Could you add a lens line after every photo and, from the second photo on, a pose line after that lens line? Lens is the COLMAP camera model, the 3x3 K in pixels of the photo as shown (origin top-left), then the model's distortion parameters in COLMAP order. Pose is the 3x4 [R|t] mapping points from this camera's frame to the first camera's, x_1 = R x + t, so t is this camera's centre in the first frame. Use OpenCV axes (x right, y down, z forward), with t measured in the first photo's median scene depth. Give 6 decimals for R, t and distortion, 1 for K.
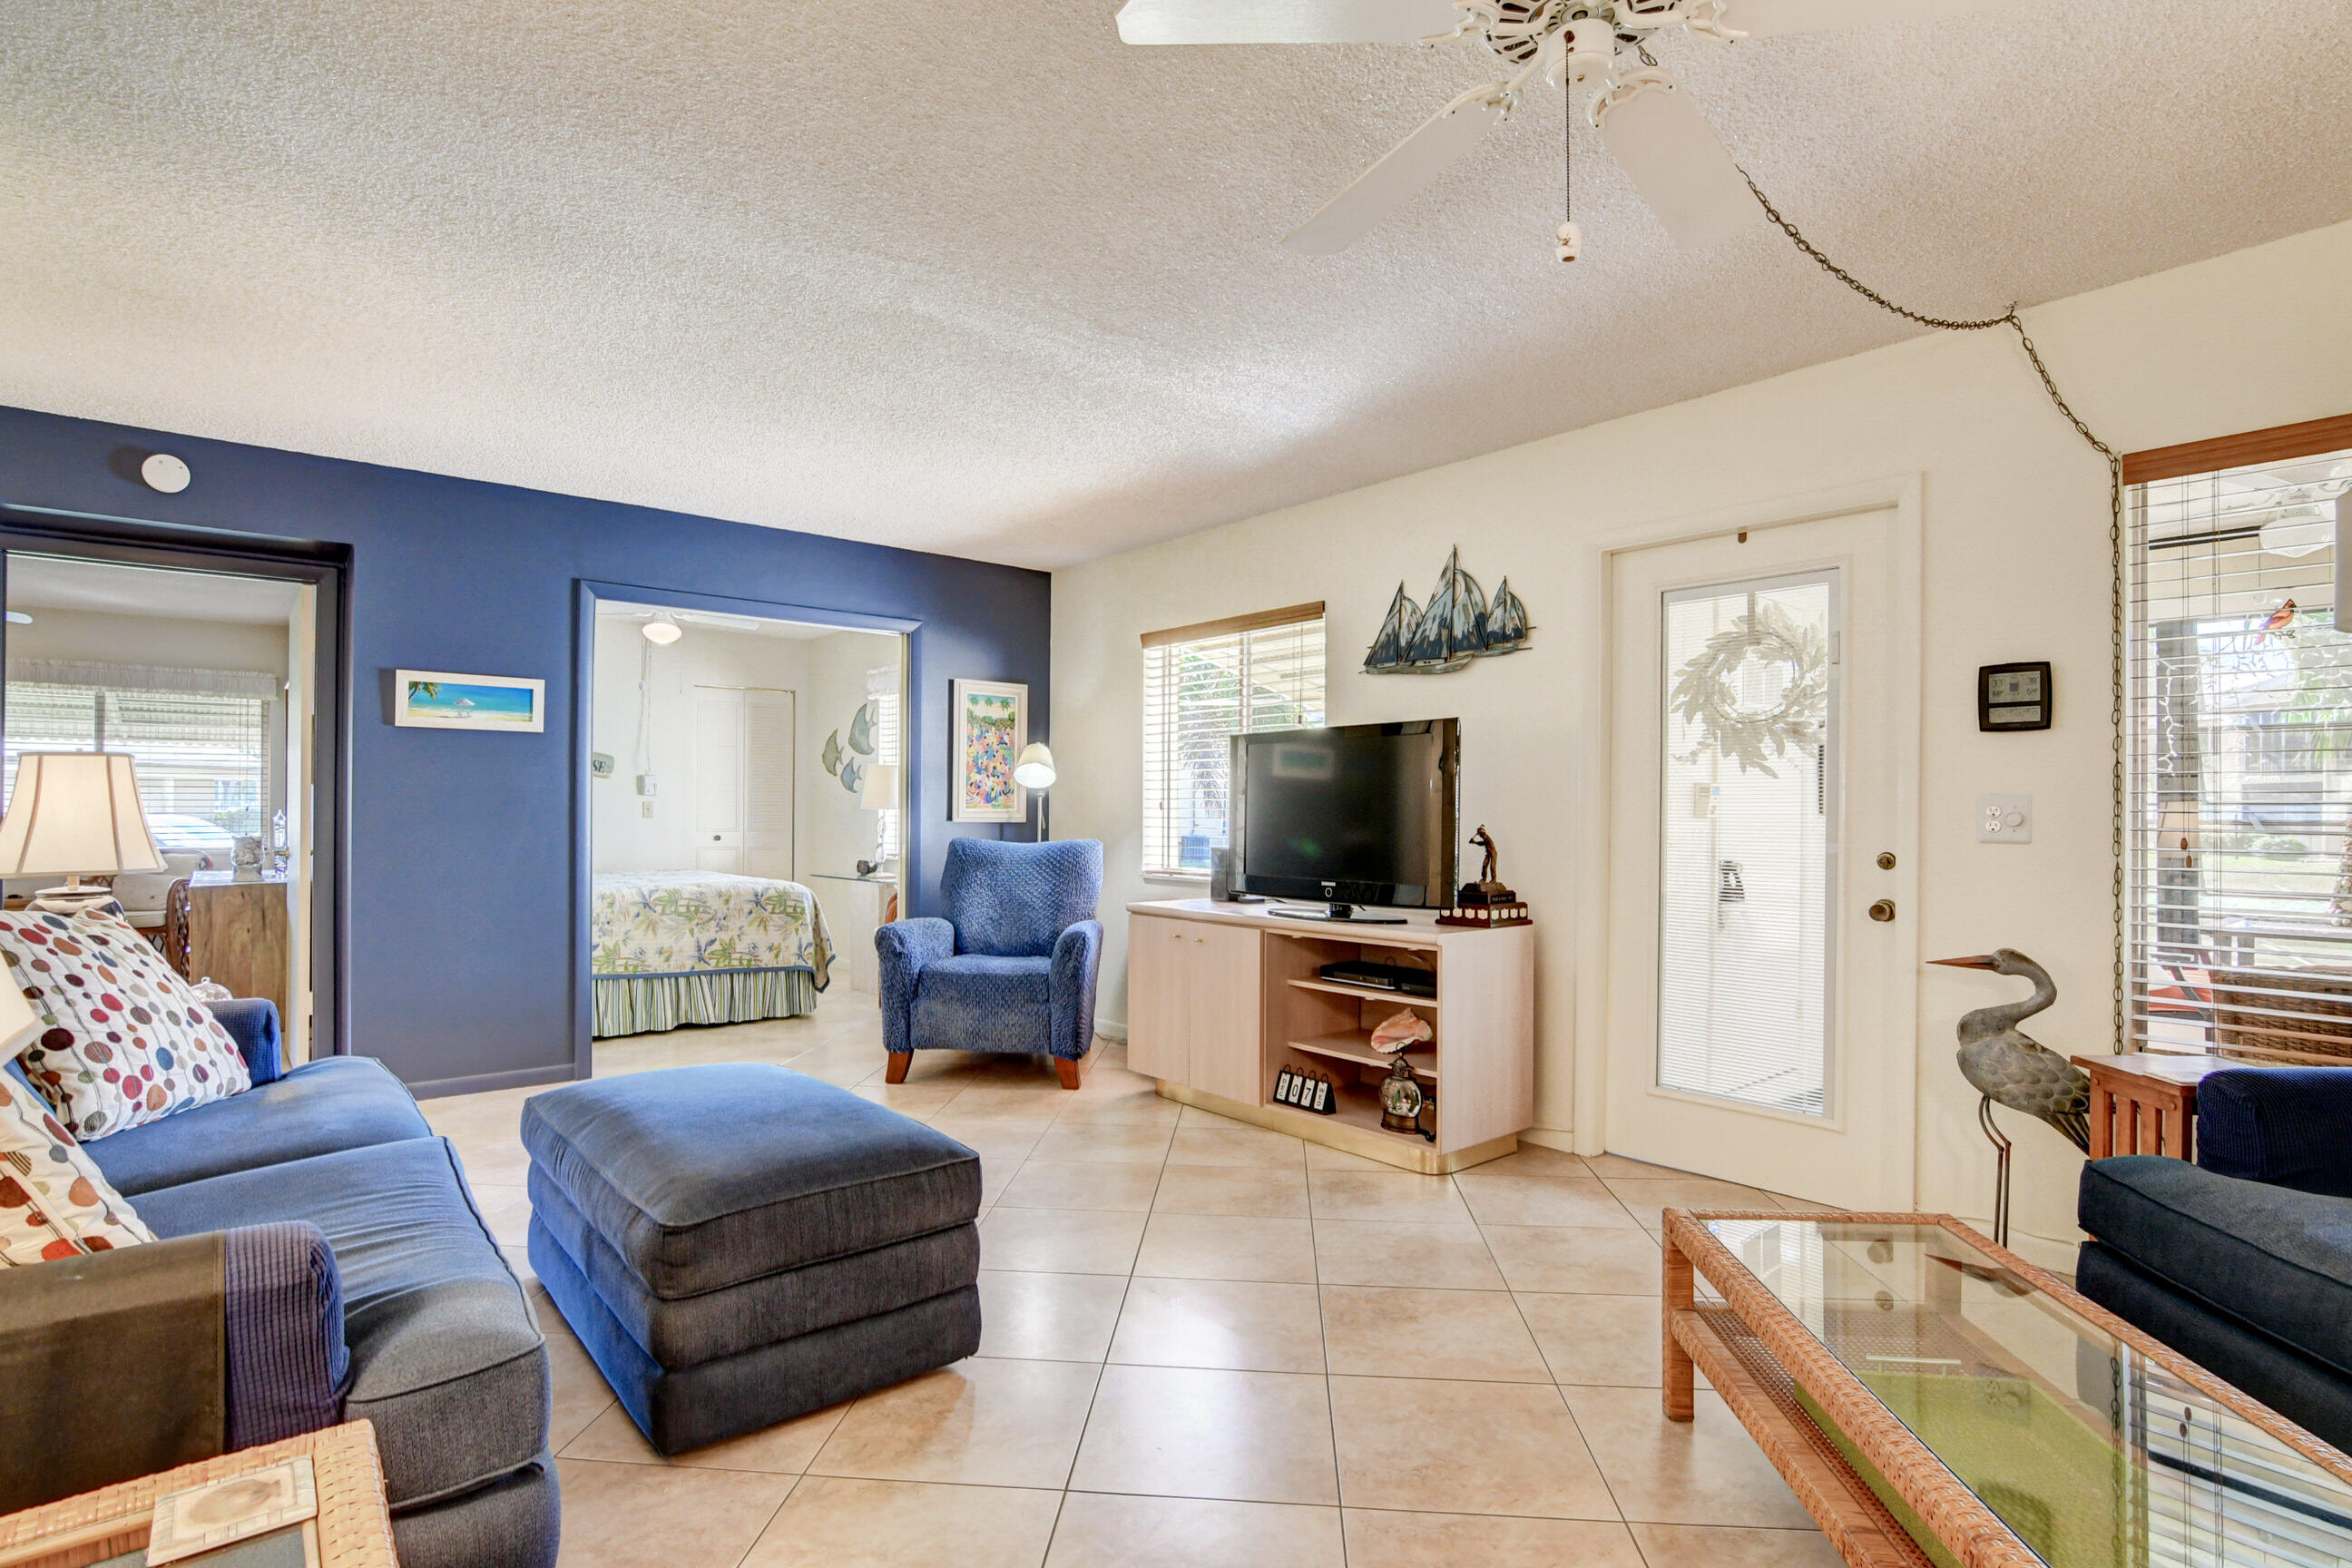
lens RADIAL K [[1159.6, 0, 1172.9], [0, 1159.6, 802.2], [0, 0, 1]] dist [-0.030851, 0.006386]
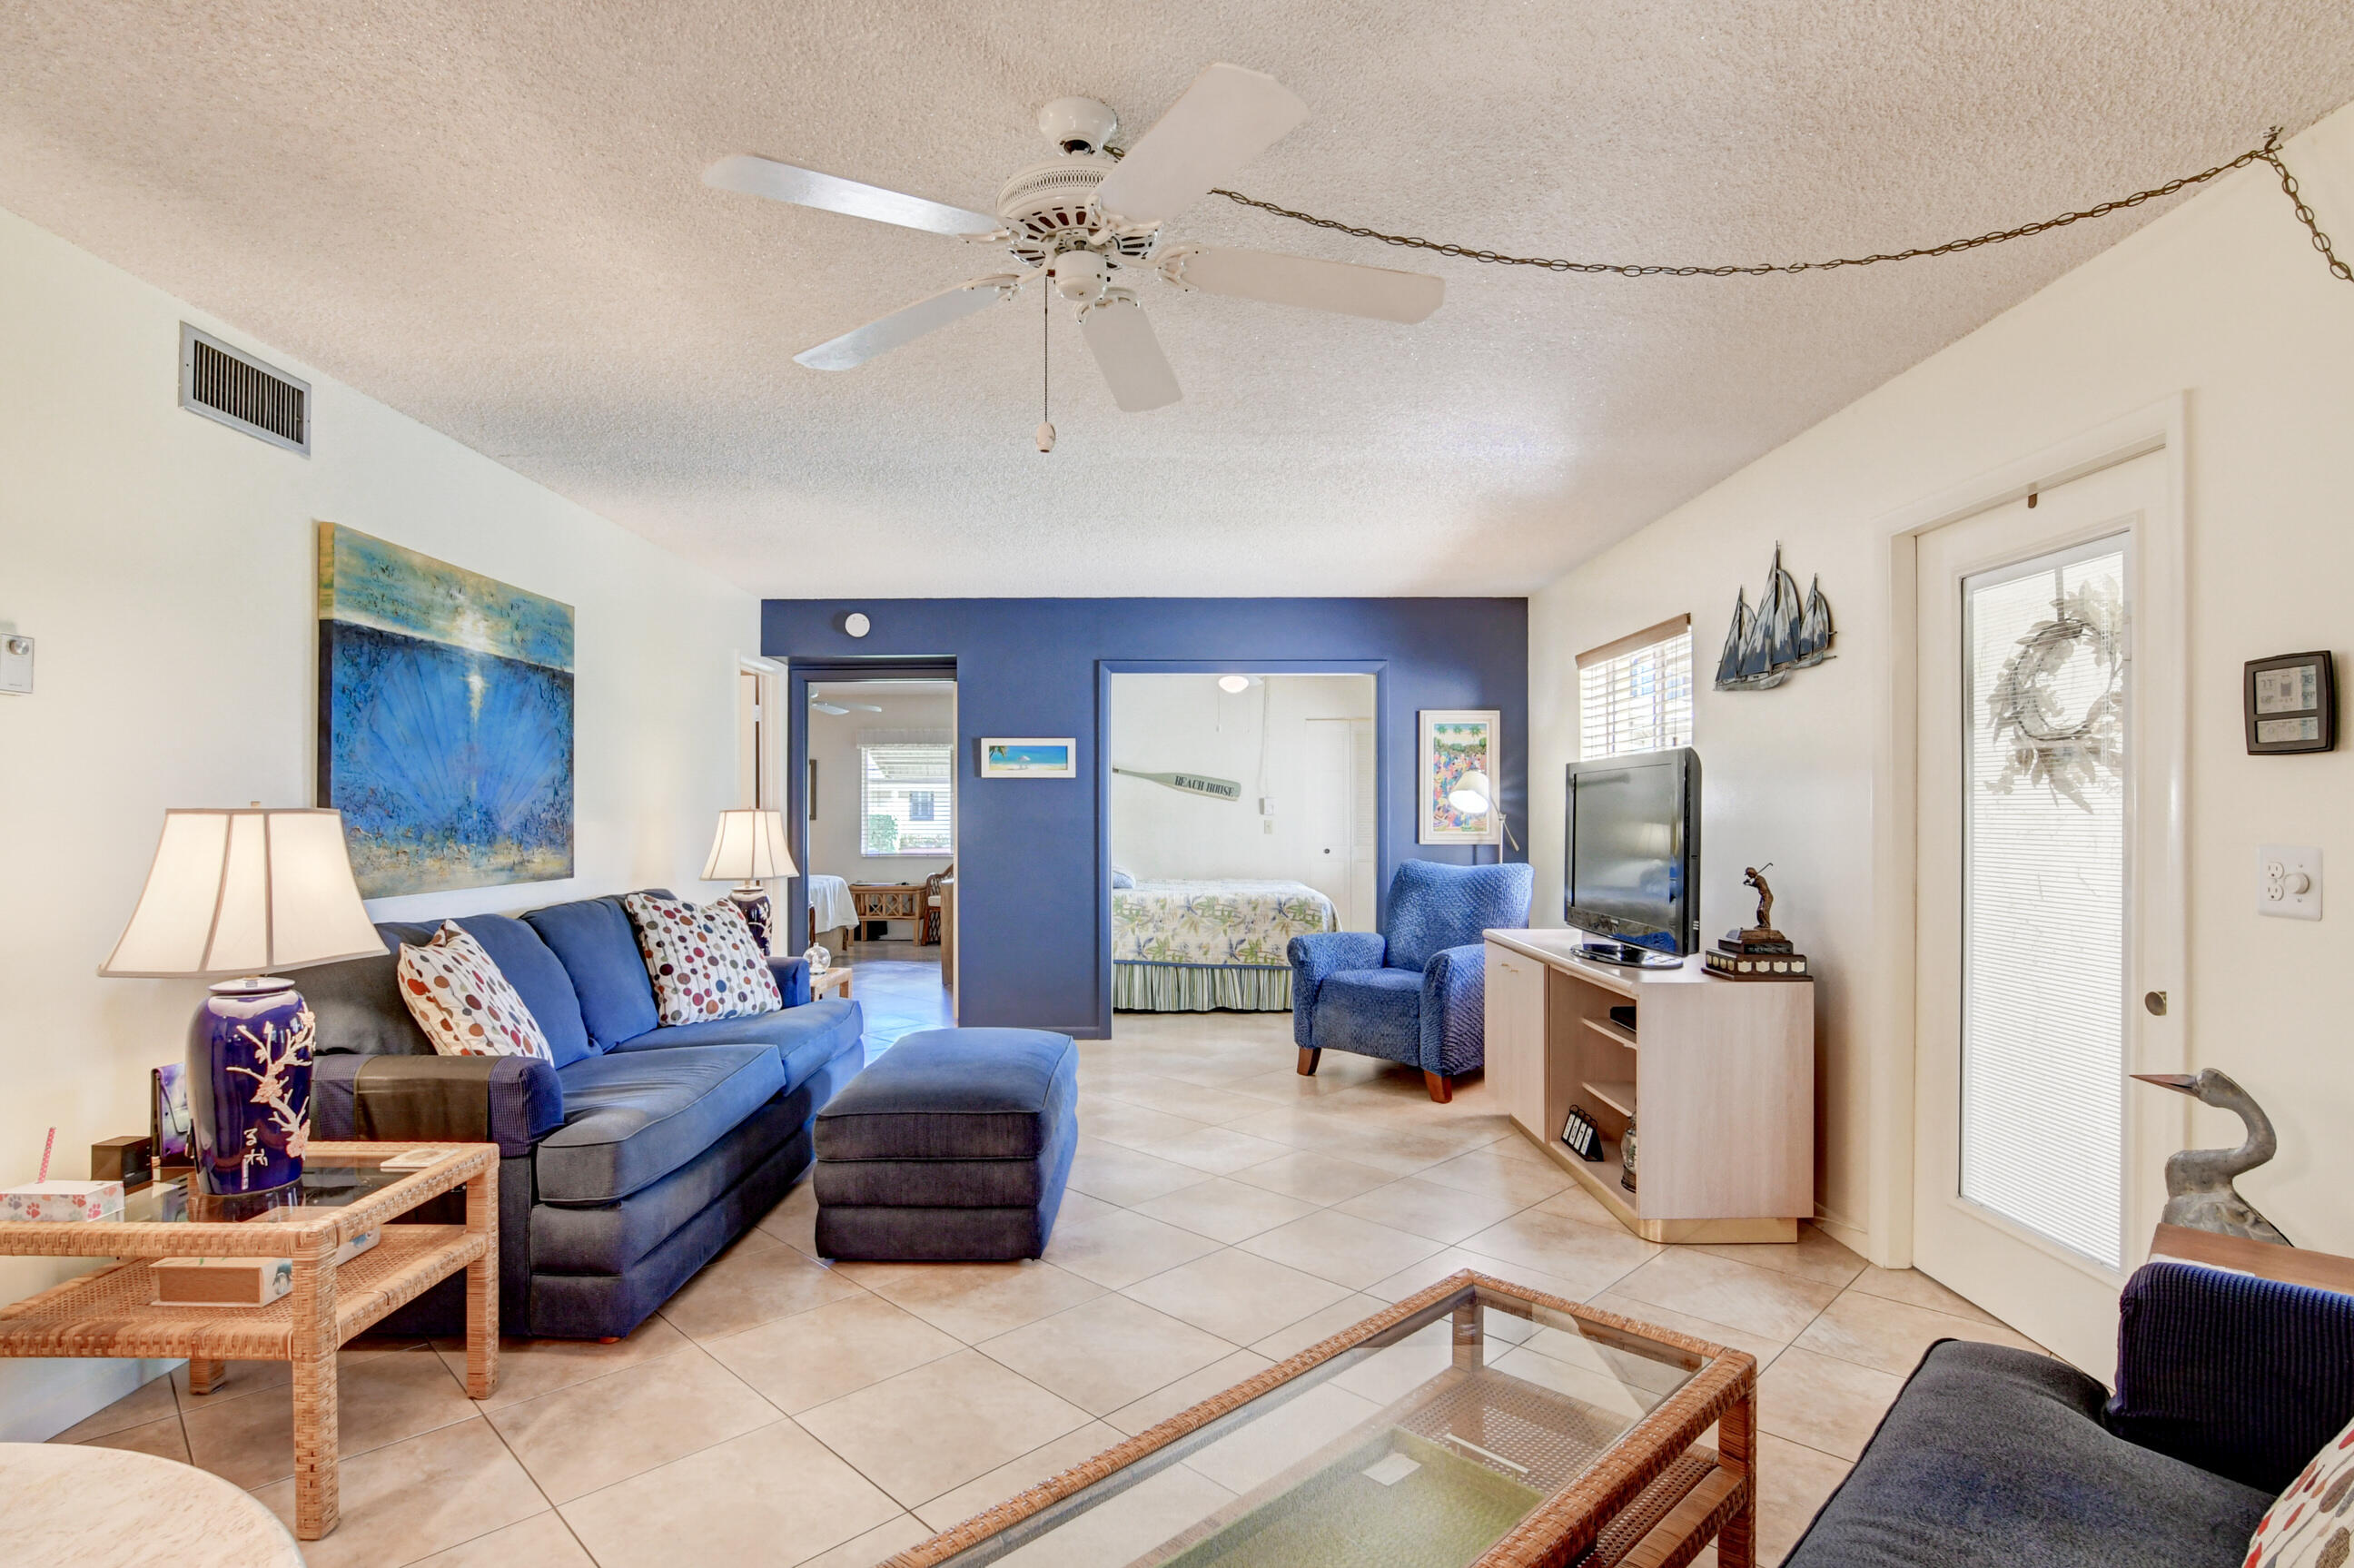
lens RADIAL K [[1160.4, 0, 1166.3], [0, 1160.4, 803.8], [0, 0, 1]] dist [-0.030851, 0.006386]
pose [[0.764041, -0.010909, -0.645075, 0.463424], [0.010416, 0.999935, -0.004573, -0.025570], [0.645083, -0.003225, 0.764105, 0.036598]]
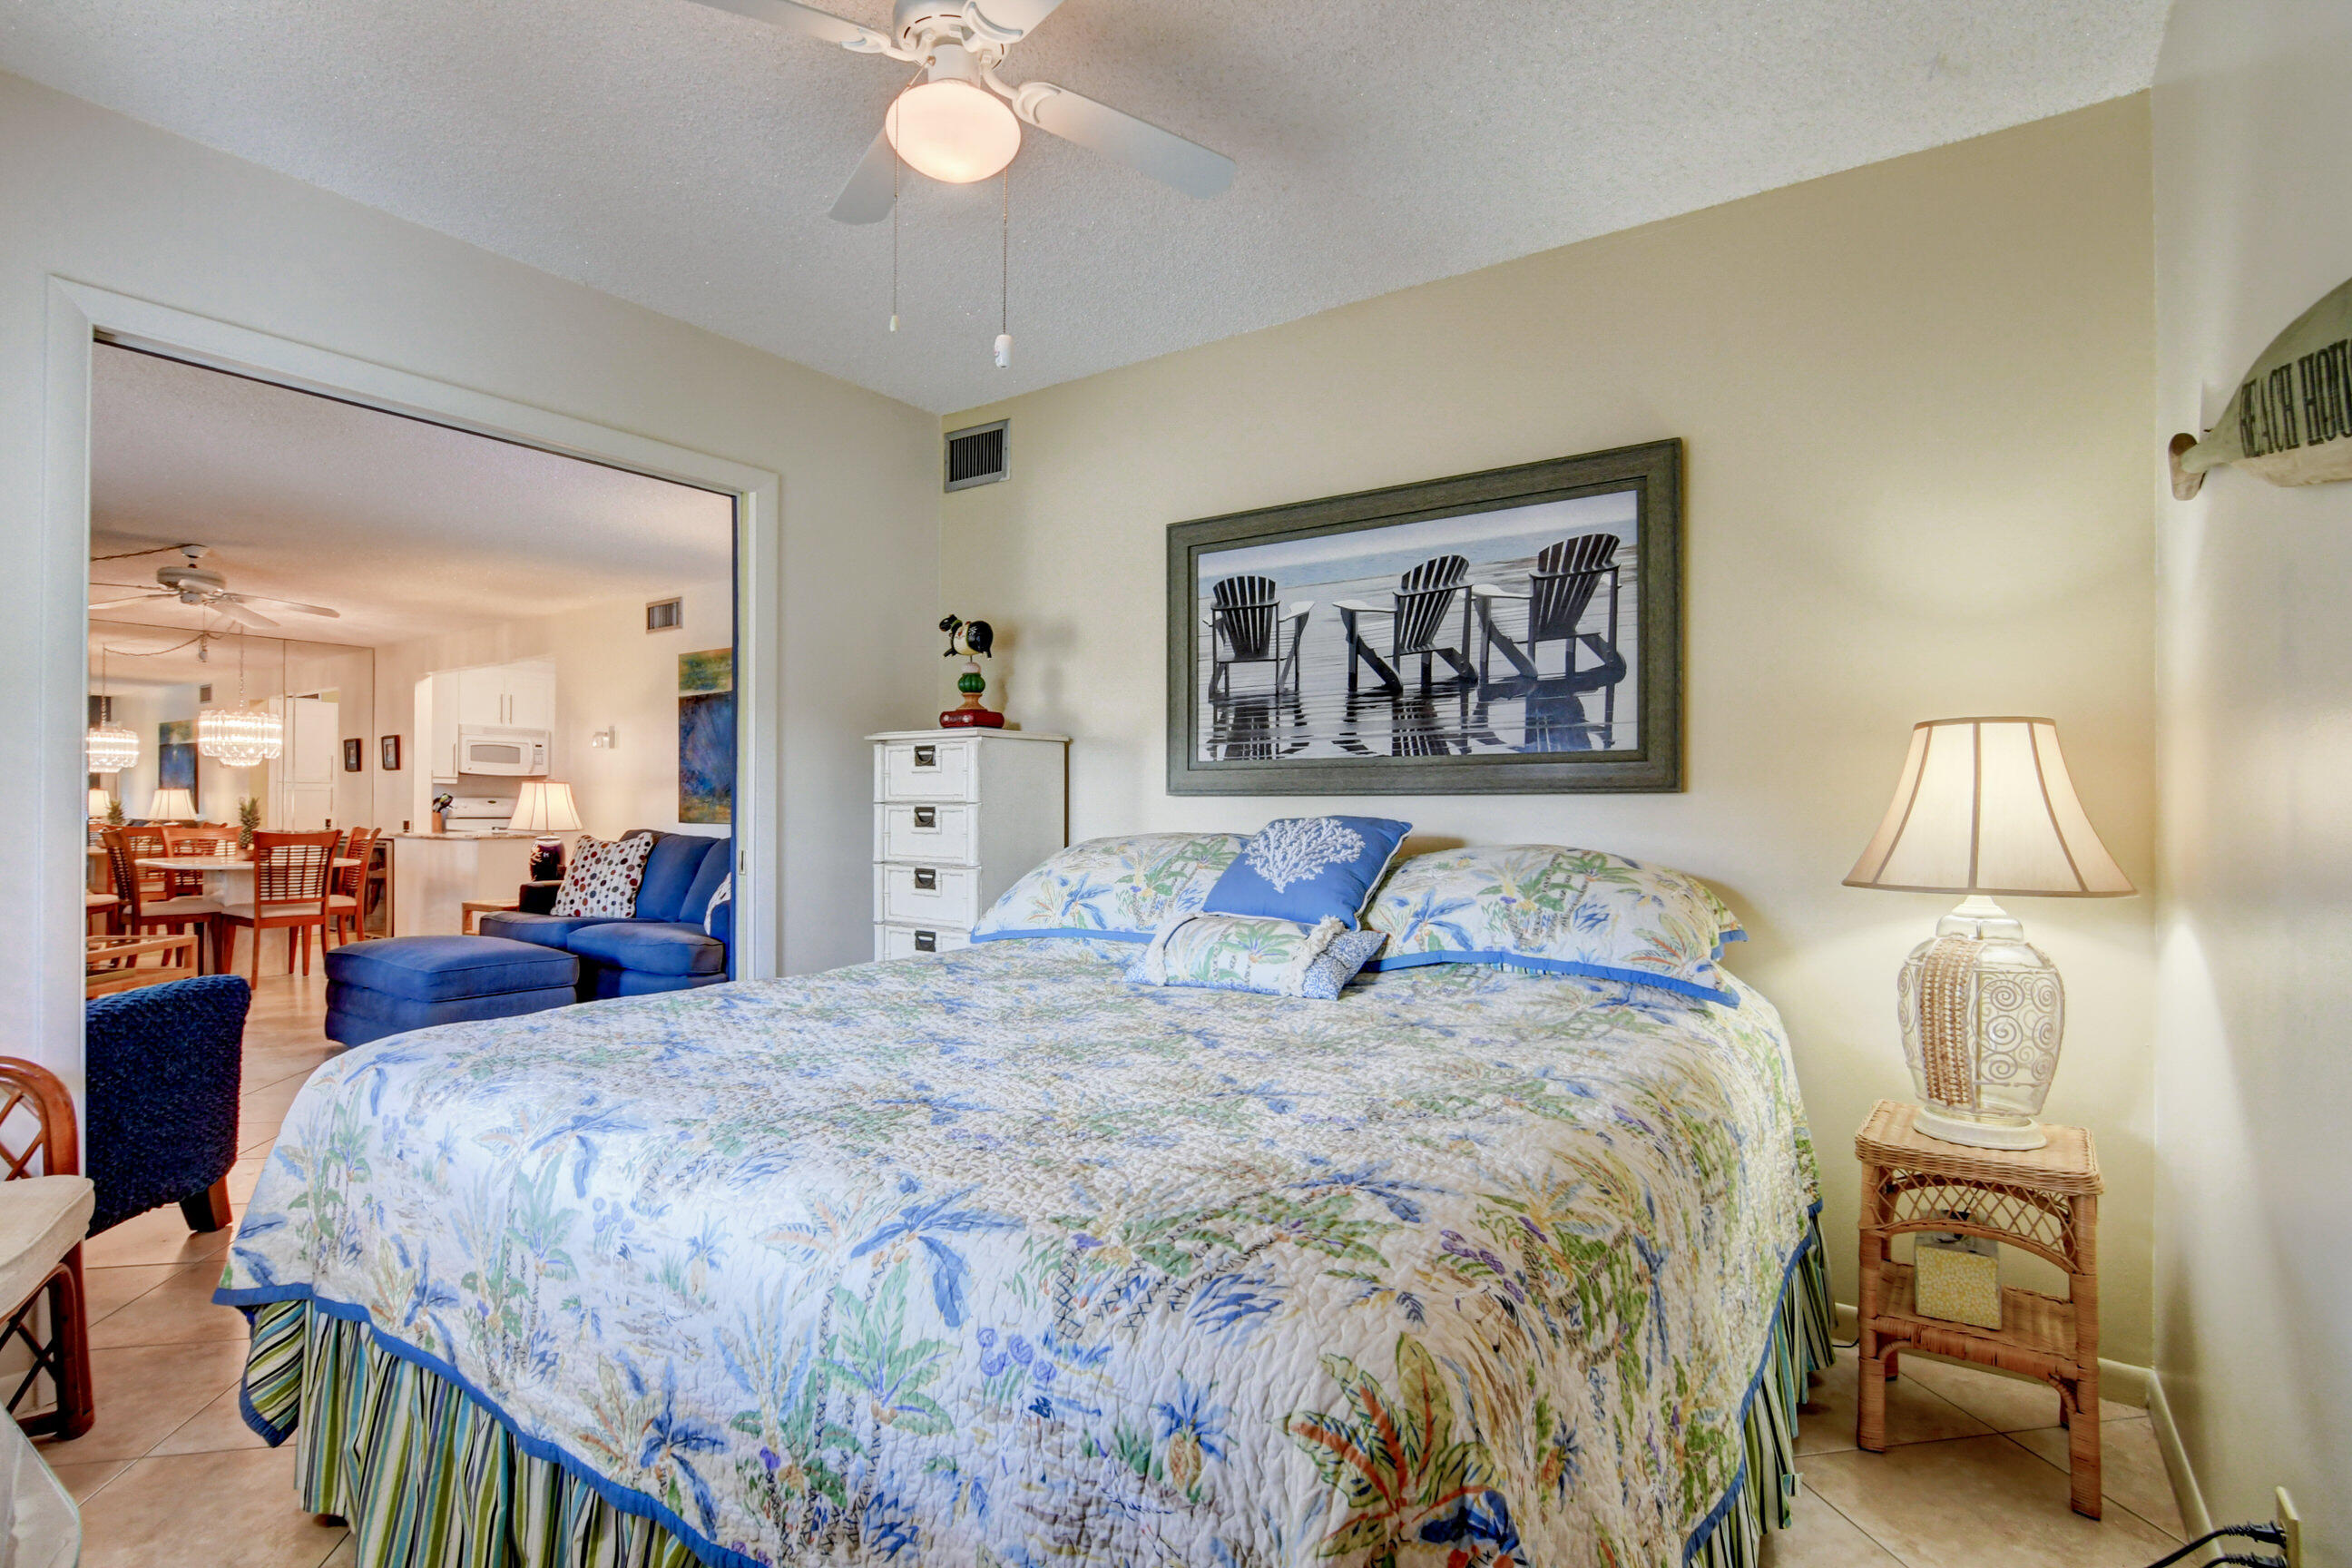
lens RADIAL K [[1159.6, 0, 1183.8], [0, 1159.6, 803.0], [0, 0, 1]] dist [-0.030851, 0.006386]
pose [[-0.966342, -0.008646, -0.257114, -0.697646], [-0.005133, 0.999884, -0.014331, 0.022581], [0.257208, -0.012529, -0.966275, 2.075672]]
